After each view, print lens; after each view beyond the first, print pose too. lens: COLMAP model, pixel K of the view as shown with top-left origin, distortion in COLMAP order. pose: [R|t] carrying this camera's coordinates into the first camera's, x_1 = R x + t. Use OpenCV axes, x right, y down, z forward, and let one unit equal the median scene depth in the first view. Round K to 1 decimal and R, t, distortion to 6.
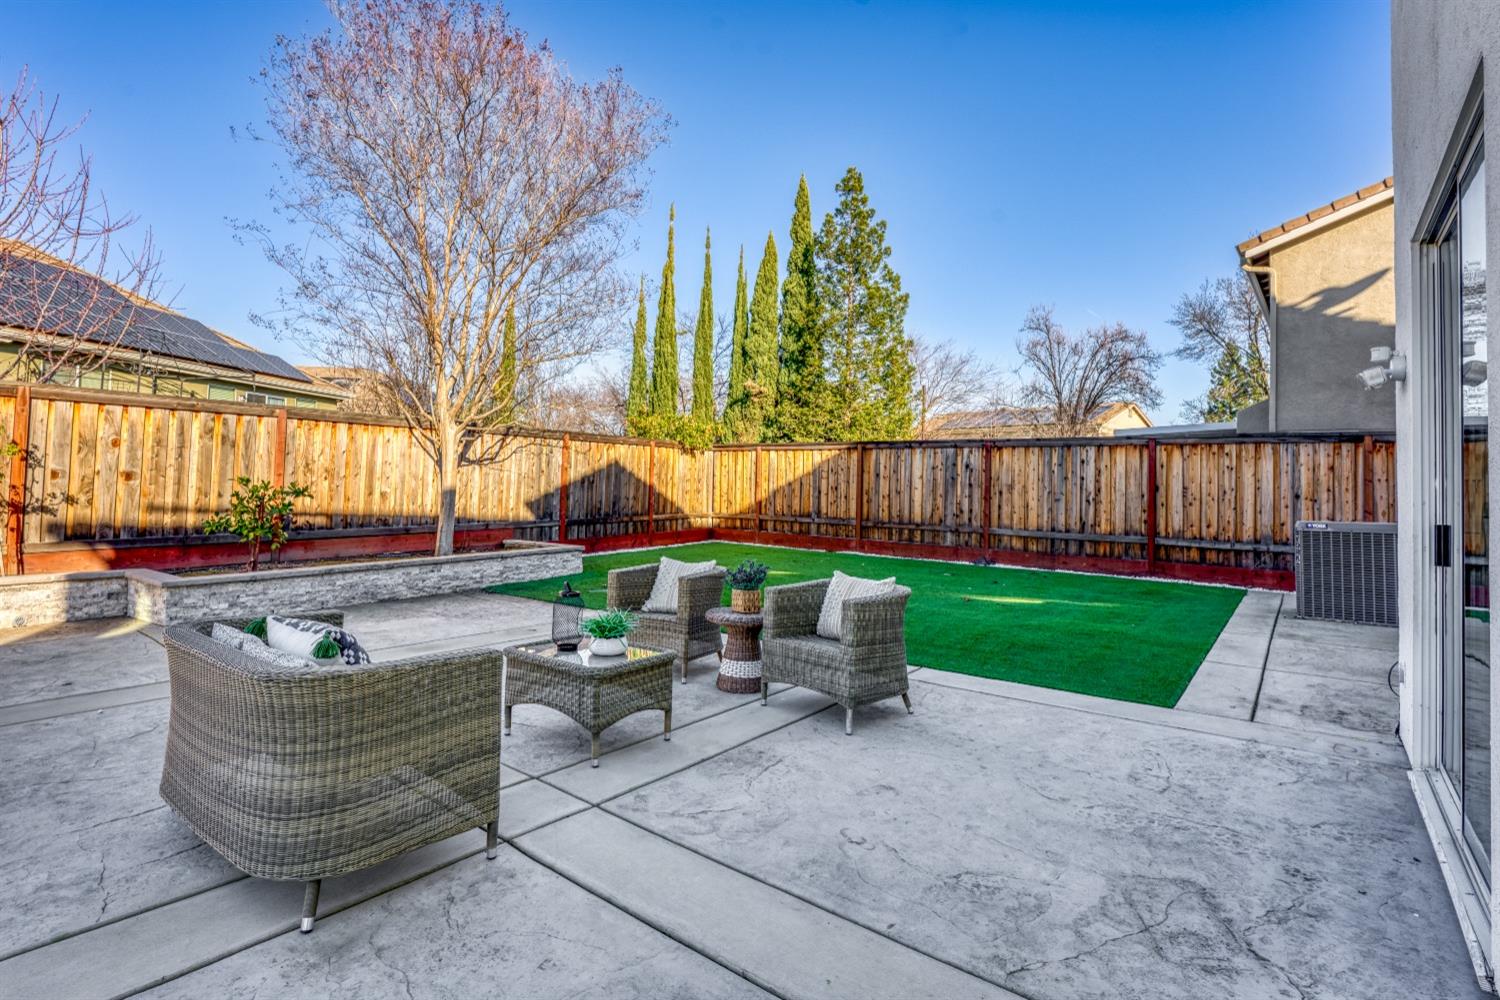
lens RADIAL K [[713.7, 0, 736.5], [0, 713.7, 463.9], [0, 0, 1]] dist [-0.012633, -0.000259]
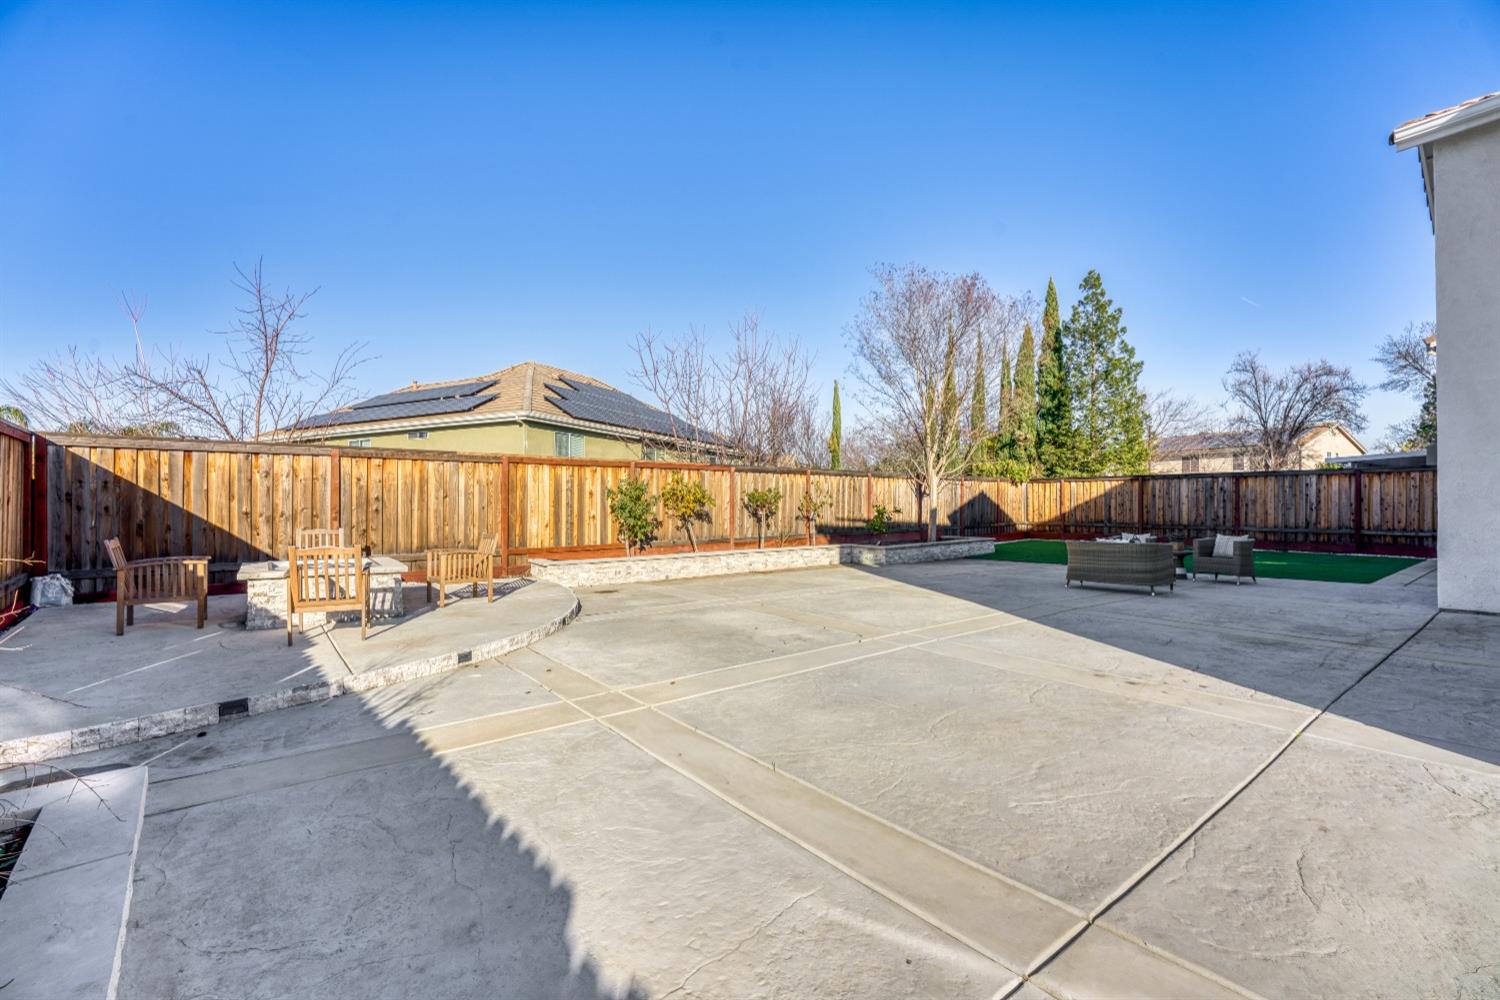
lens RADIAL K [[604.8, 0, 748.0], [0, 604.8, 505.5], [0, 0, 1]] dist [-0.029799, 0.004141]
pose [[0.962468, -0.021639, -0.270532, -0.358533], [0.029290, 0.999276, 0.024274, -0.024042], [0.269811, -0.031287, 0.962405, -0.610204]]
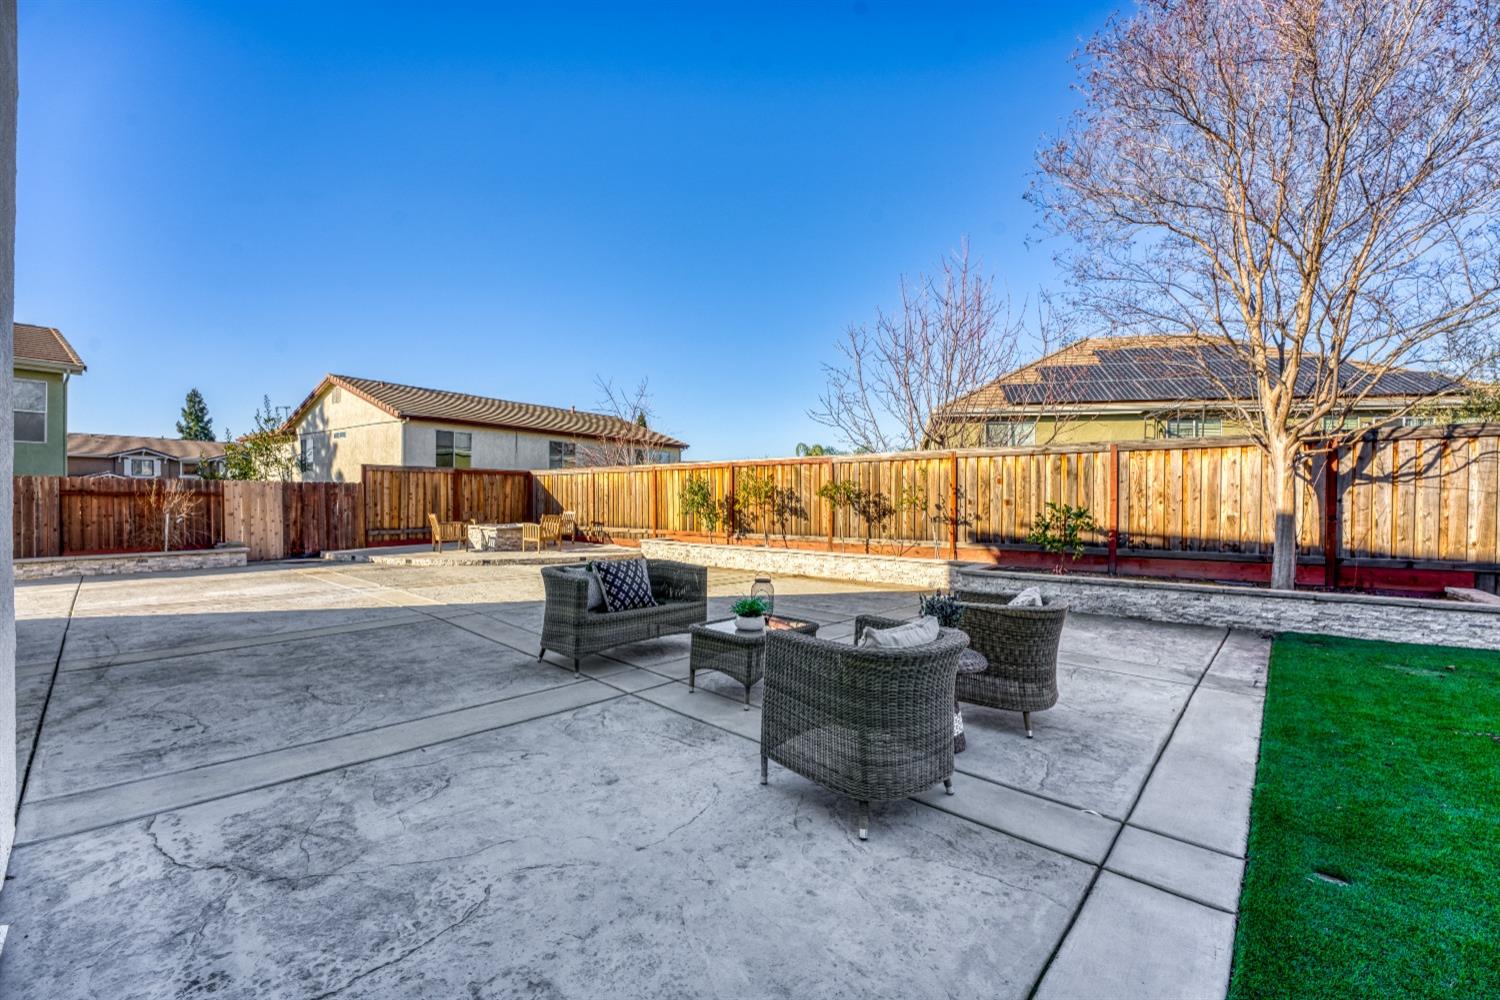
lens RADIAL K [[604.8, 0, 747.0], [0, 604.8, 502.0], [0, 0, 1]] dist [-0.029799, 0.004141]
pose [[-0.061696, -0.018616, -0.997921, 0.276226], [0.022291, 0.999551, -0.020025, 0.017664], [0.997846, -0.023480, -0.061253, 0.322118]]
